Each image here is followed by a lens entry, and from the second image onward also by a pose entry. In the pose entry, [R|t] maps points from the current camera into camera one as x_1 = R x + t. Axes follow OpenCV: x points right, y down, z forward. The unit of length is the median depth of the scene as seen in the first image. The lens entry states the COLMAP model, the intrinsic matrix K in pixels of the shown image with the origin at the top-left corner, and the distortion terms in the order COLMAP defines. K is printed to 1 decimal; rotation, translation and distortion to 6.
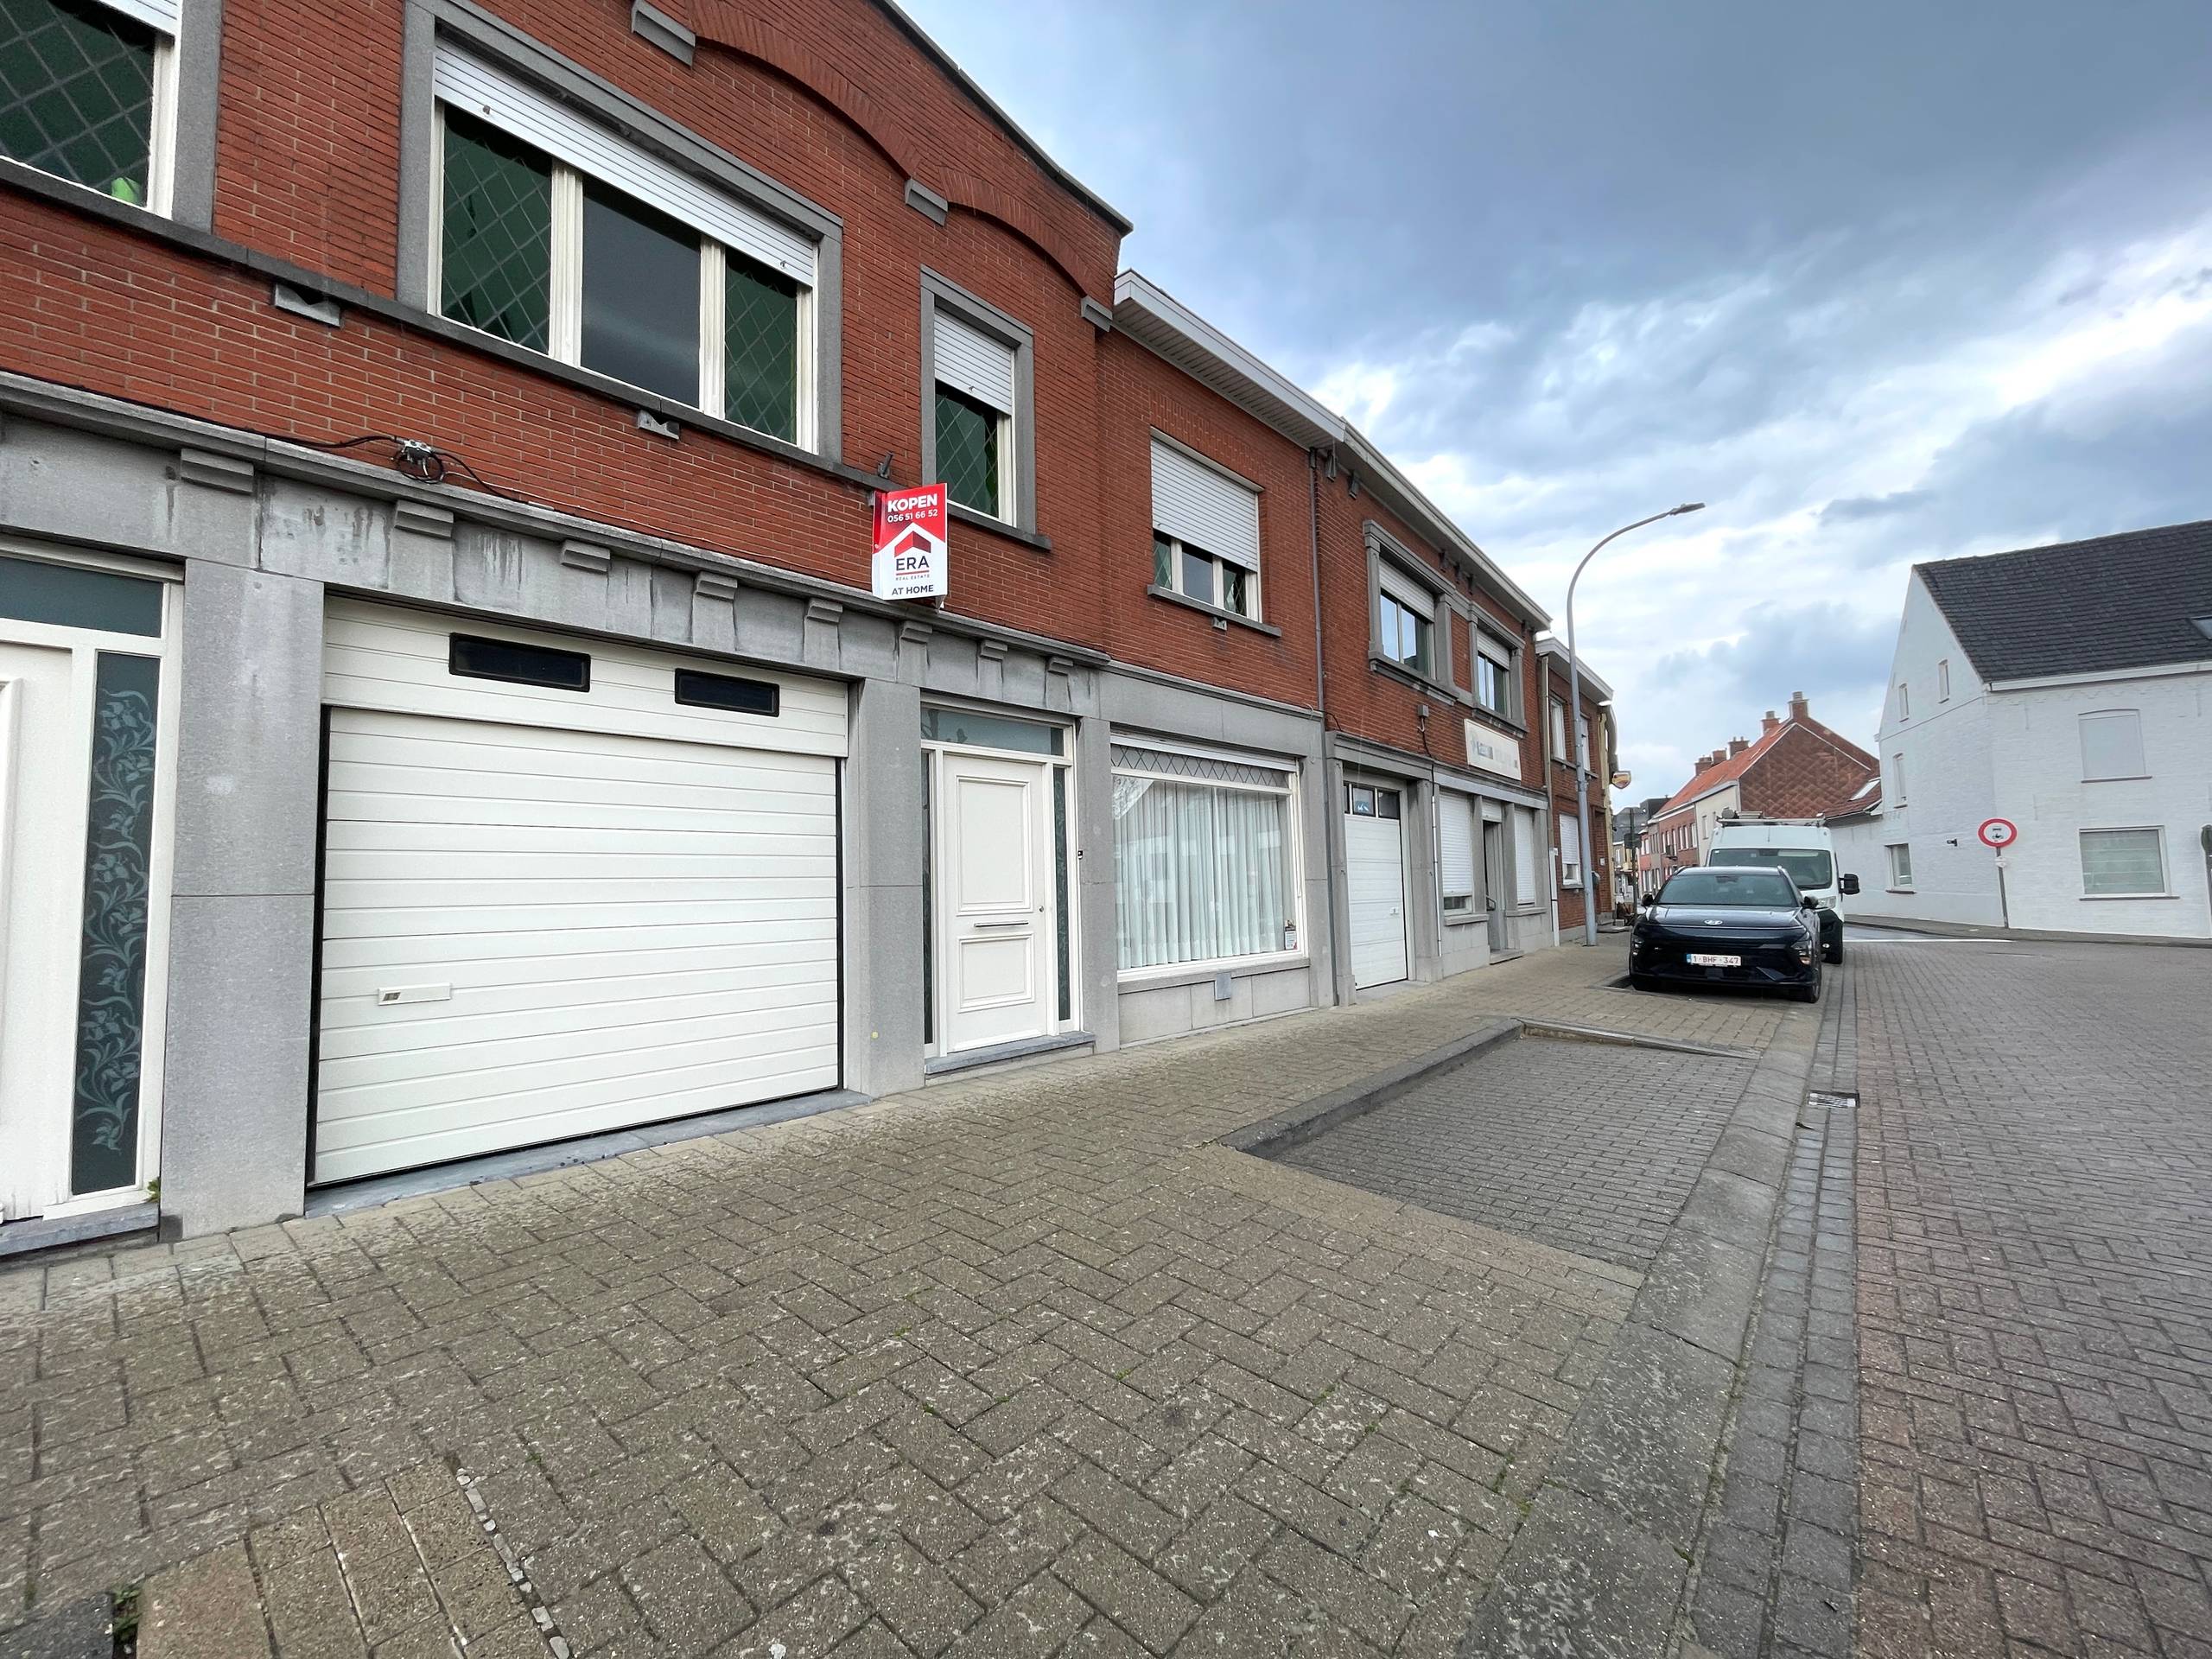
lens RADIAL K [[886.4, 0, 1099.5], [0, 886.4, 833.8], [0, 0, 1]] dist [0.009983, -0.004089]
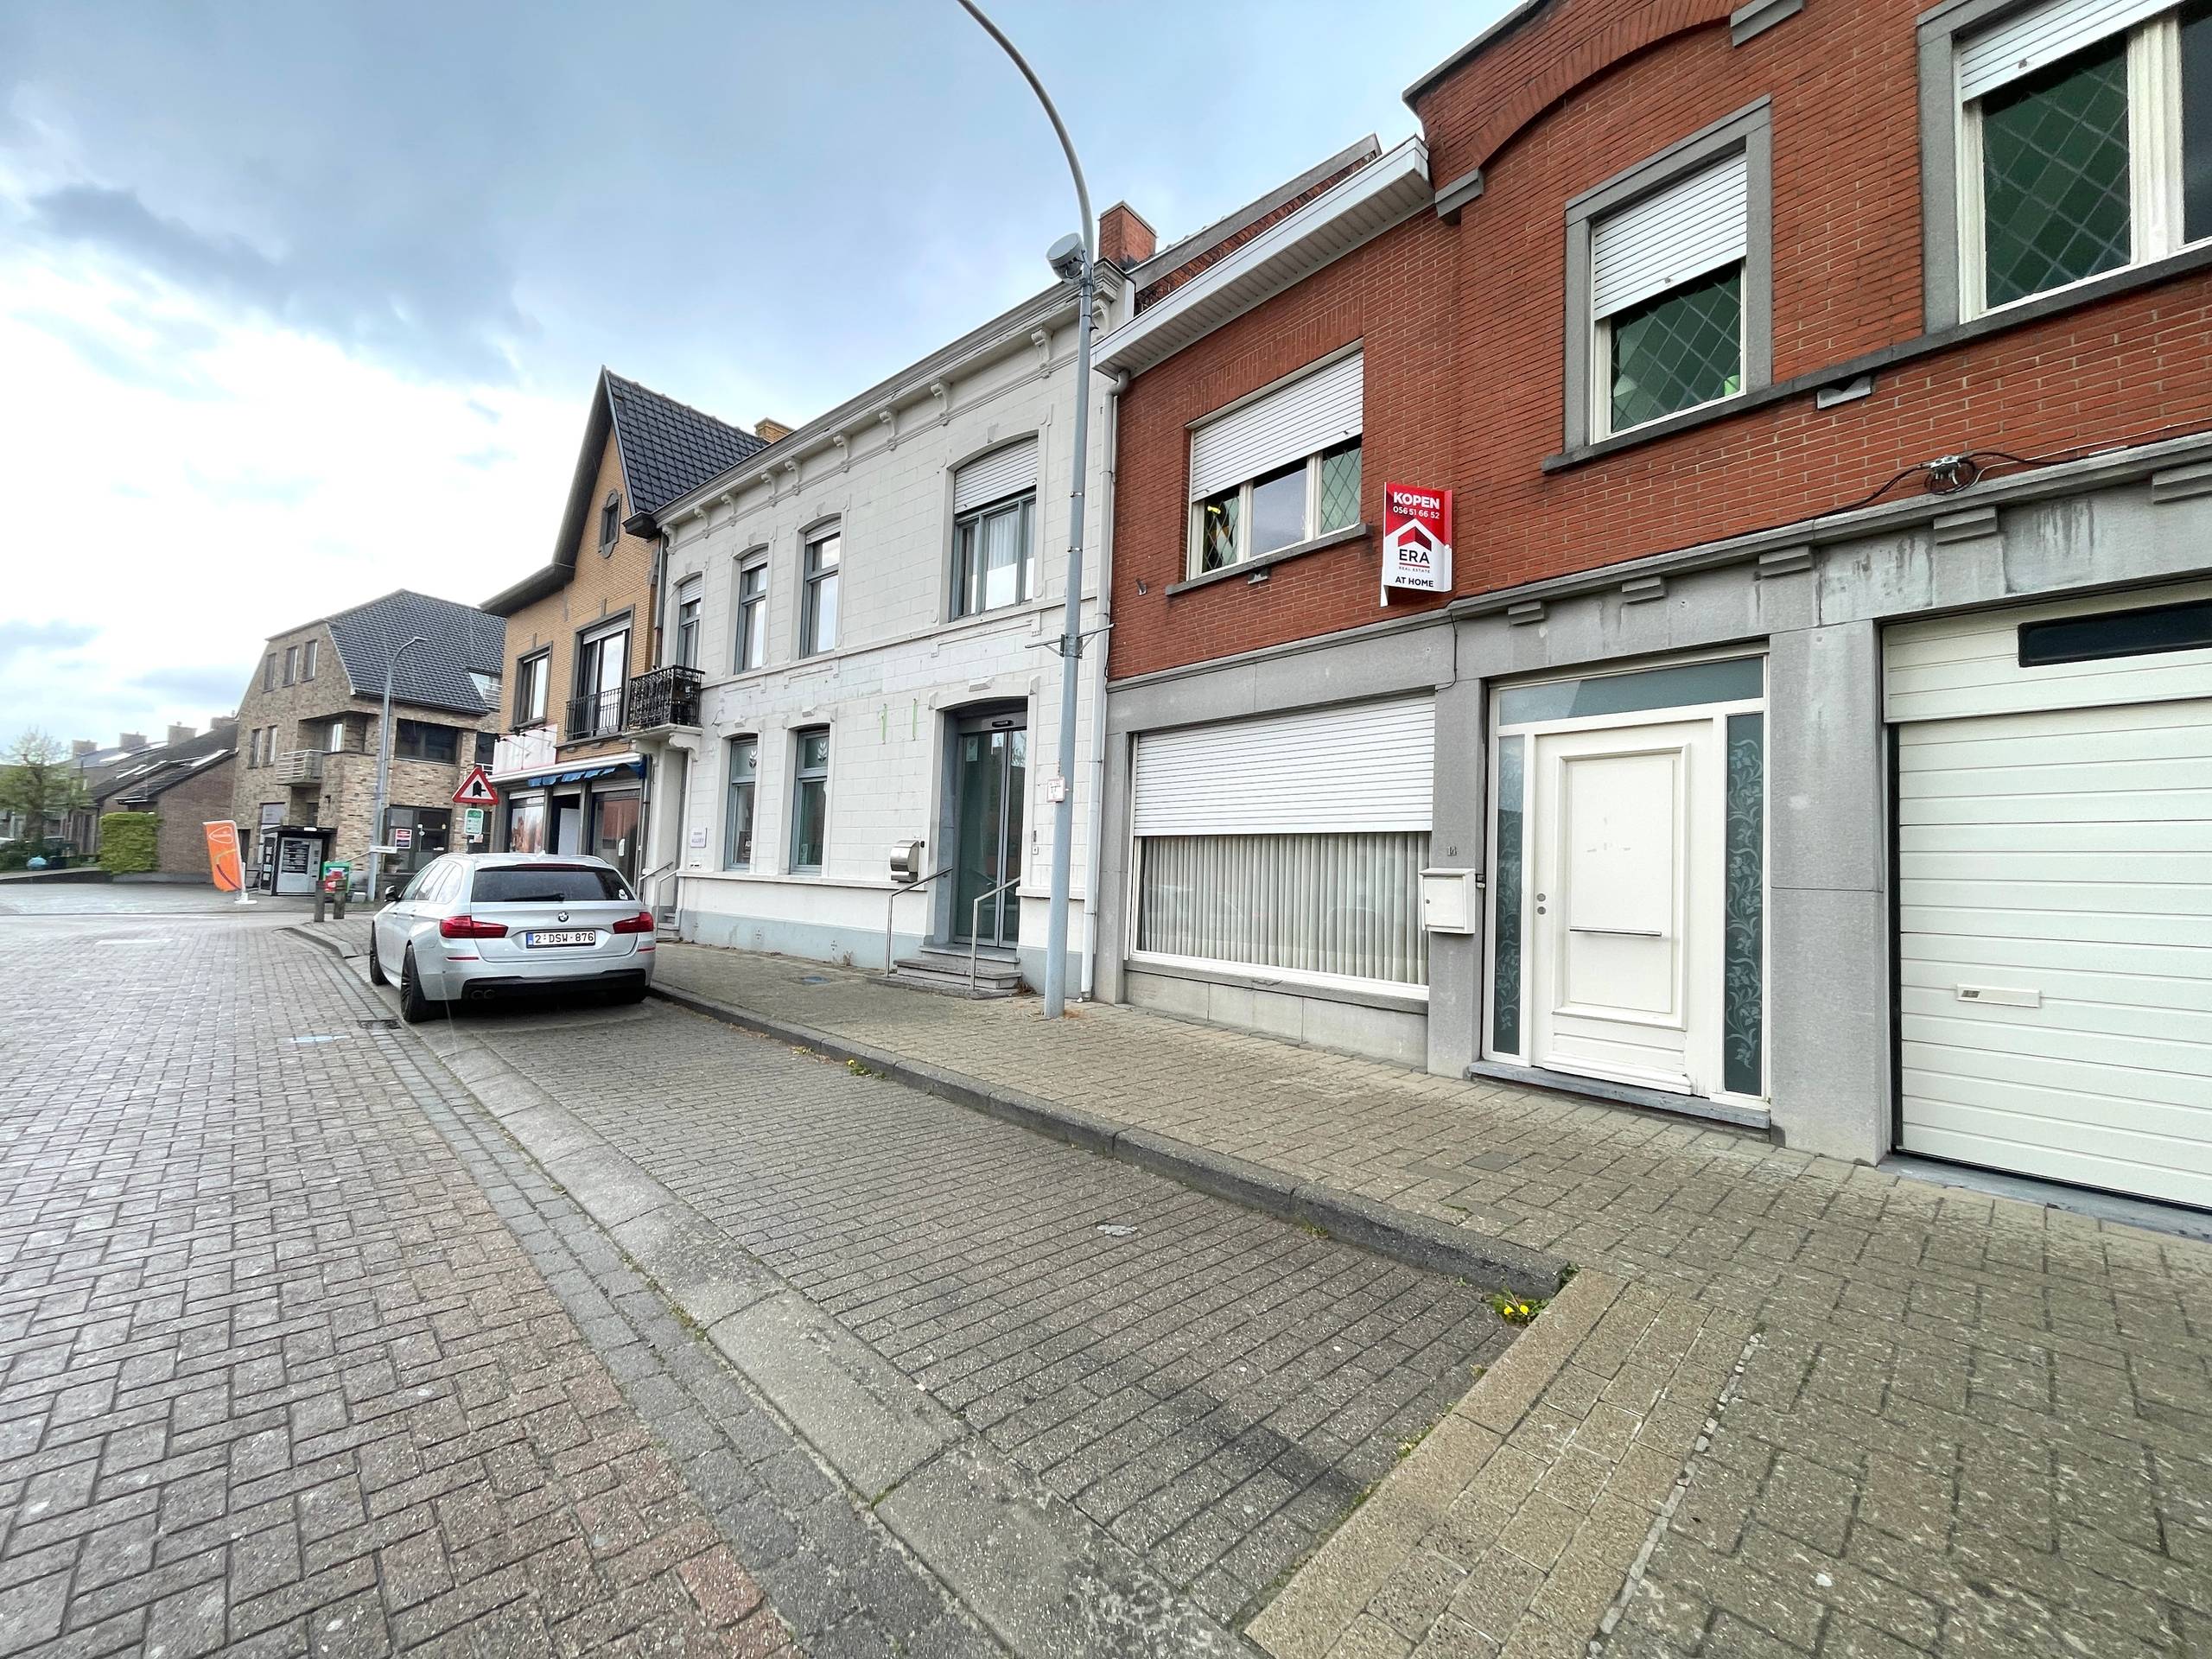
lens RADIAL K [[886.4, 0, 1099.5], [0, 886.4, 833.8], [0, 0, 1]] dist [0.009983, -0.004089]
pose [[-0.091845, -0.034807, -0.995165, 0.350683], [0.025837, 0.998969, -0.037324, 0.011212], [0.995438, -0.029140, -0.090851, 0.104633]]
